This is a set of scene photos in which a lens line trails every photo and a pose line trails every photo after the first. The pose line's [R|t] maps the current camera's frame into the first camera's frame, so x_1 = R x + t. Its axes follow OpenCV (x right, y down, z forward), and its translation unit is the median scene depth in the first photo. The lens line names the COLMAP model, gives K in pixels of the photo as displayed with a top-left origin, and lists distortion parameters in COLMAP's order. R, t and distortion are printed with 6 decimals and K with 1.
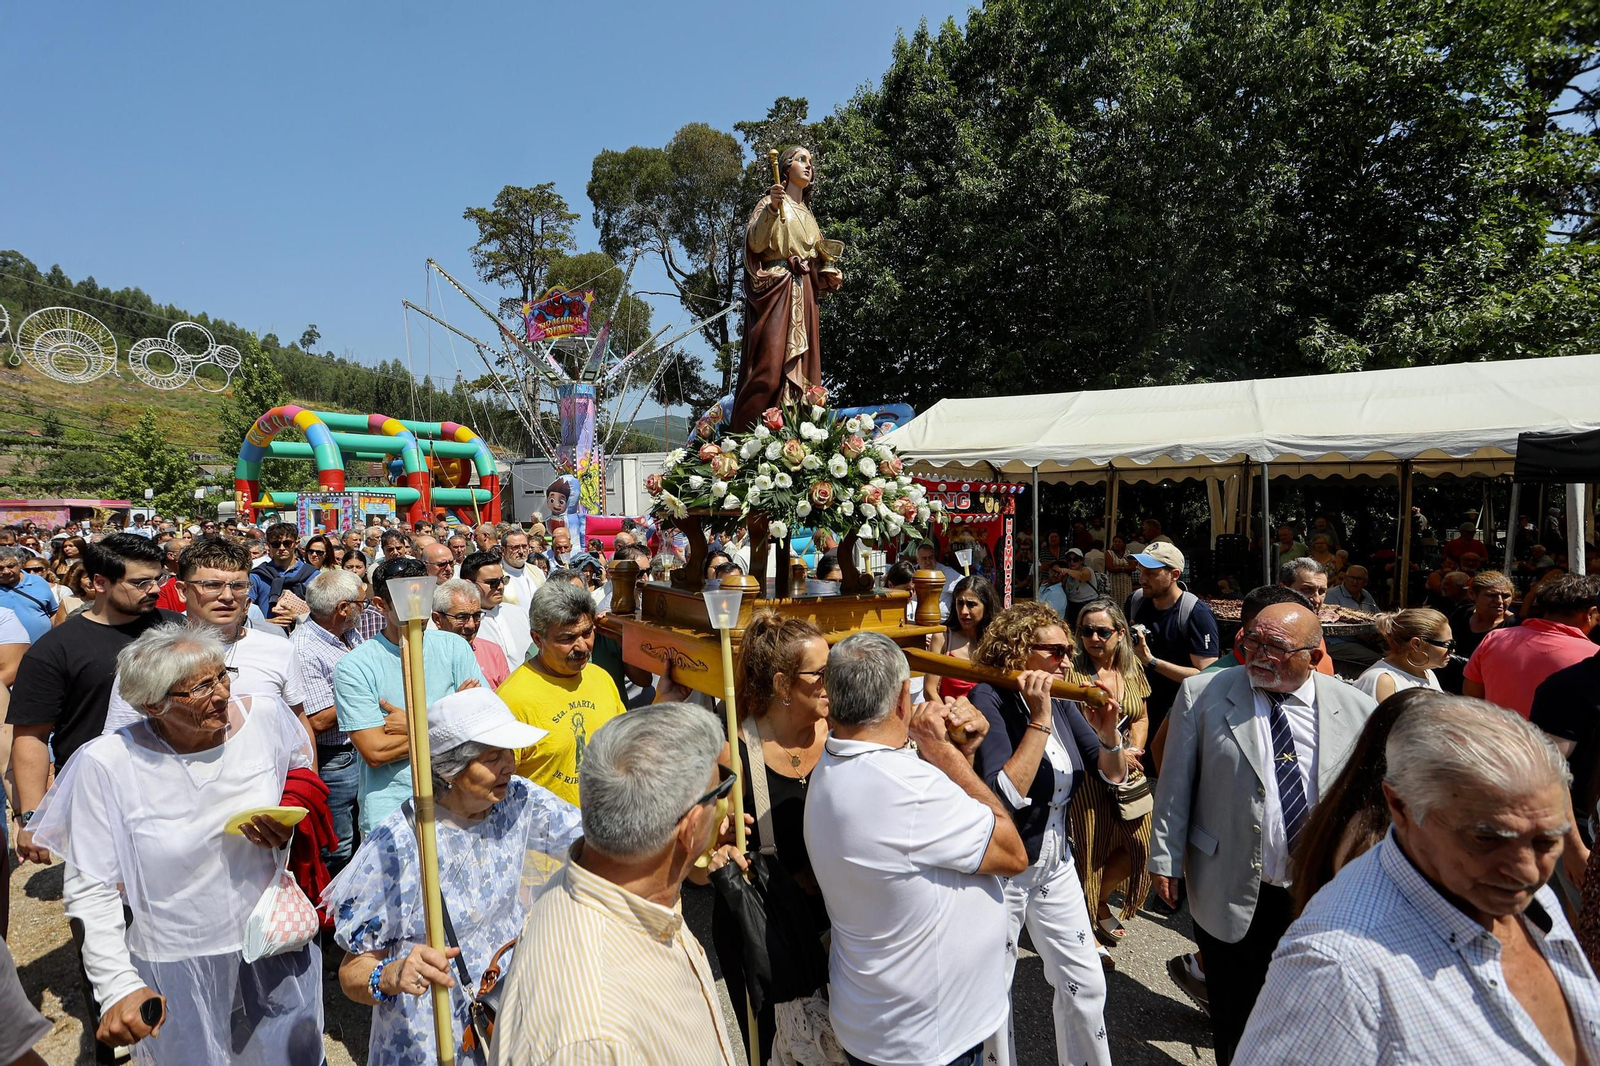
lens RADIAL K [[756.2, 0, 807.1], [0, 756.2, 535.3], [0, 0, 1]] dist [-0.002497, 0.003978]
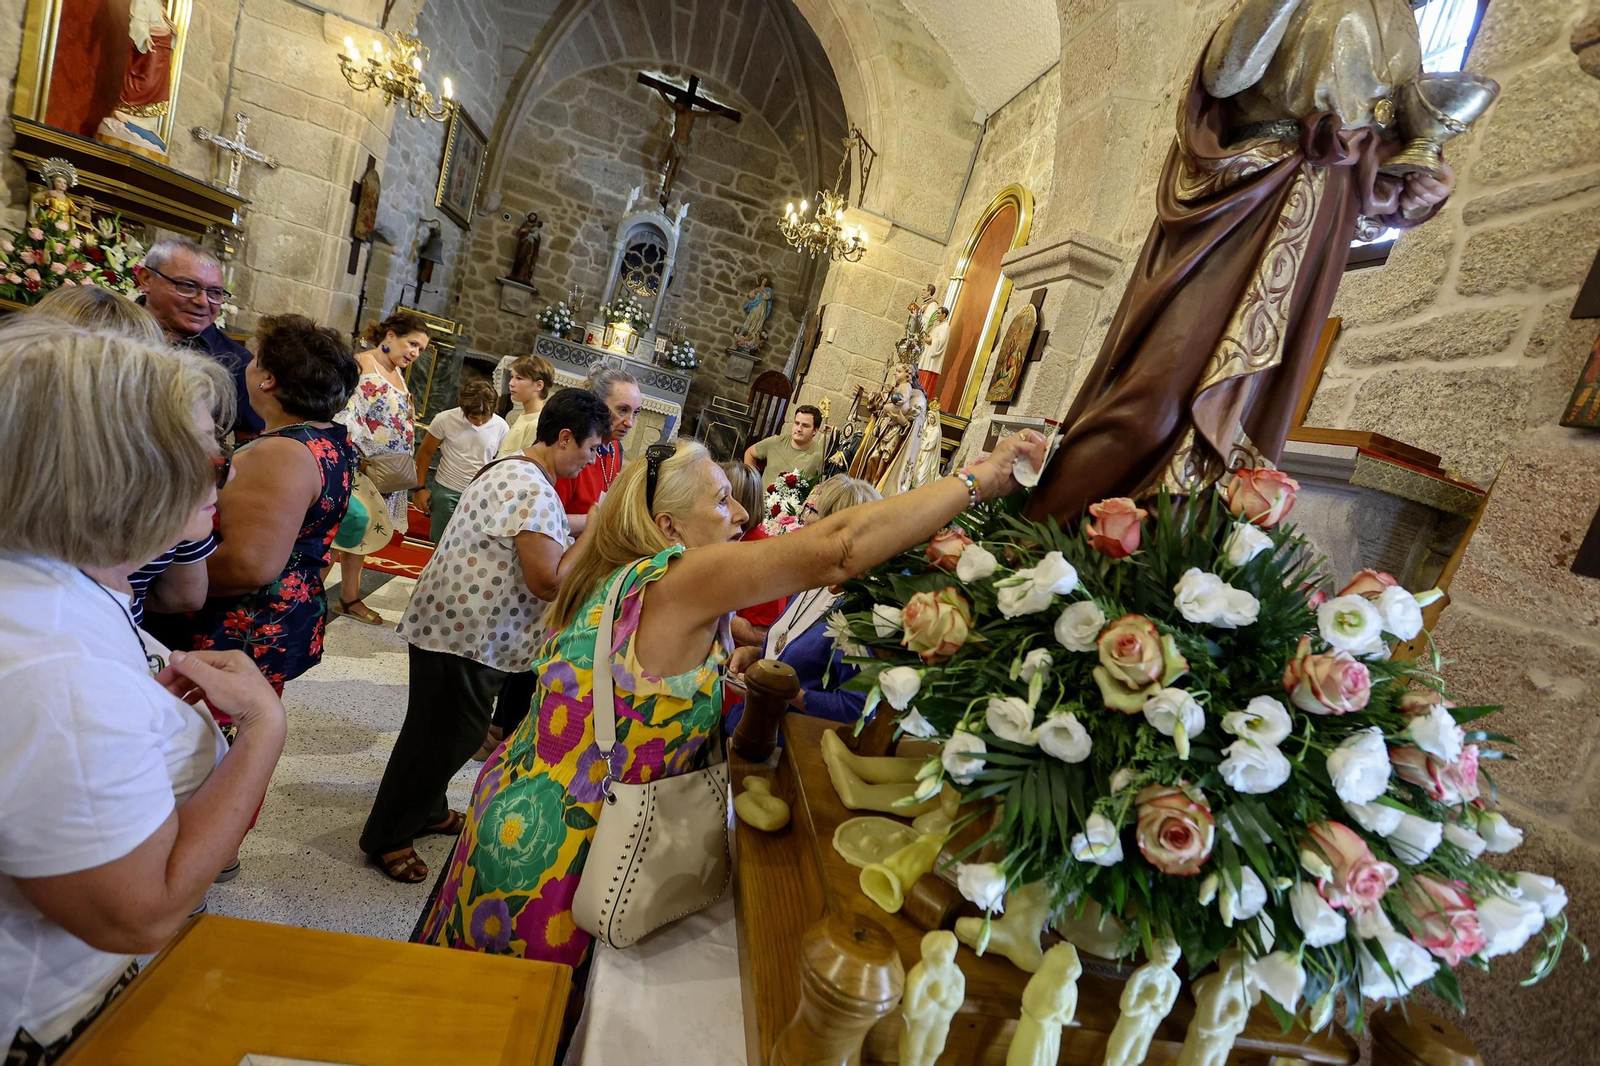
lens RADIAL K [[756.2, 0, 807.1], [0, 756.2, 535.3], [0, 0, 1]] dist [-0.002497, 0.003978]
pose [[0.847849, 0.301811, -0.435961, -0.008606], [-0.267351, 0.953365, 0.140064, -0.167856], [0.457903, -0.002198, 0.888999, 0.604705]]
